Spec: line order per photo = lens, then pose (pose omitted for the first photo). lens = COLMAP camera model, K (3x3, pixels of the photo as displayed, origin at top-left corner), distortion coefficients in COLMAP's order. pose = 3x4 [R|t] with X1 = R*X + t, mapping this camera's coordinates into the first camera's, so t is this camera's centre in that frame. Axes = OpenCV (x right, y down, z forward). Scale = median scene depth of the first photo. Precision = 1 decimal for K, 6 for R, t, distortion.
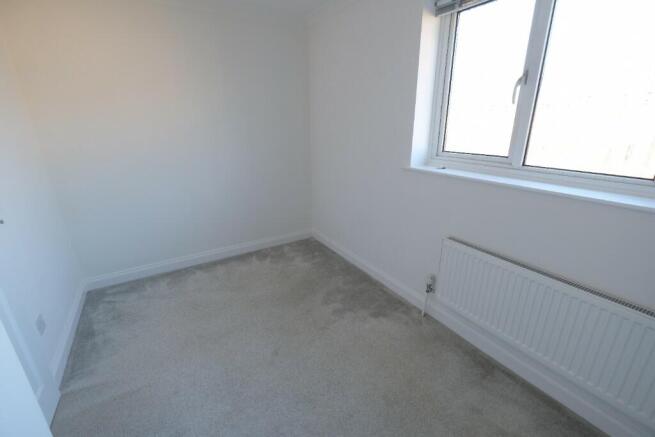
lens RADIAL K [[287.3, 0, 329.4], [0, 287.3, 217.5], [0, 0, 1]] dist [-0.002369, -0.000194]
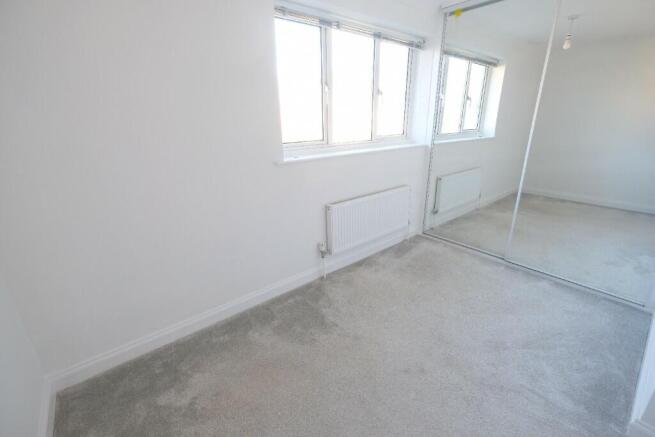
lens RADIAL K [[287.3, 0, 329.8], [0, 287.3, 219.0], [0, 0, 1]] dist [-0.002369, -0.000194]
pose [[-0.152384, -0.327985, 0.932312, -0.694153], [0.311637, 0.879259, 0.360258, -0.293124], [-0.937903, 0.345440, -0.031772, 0.900234]]
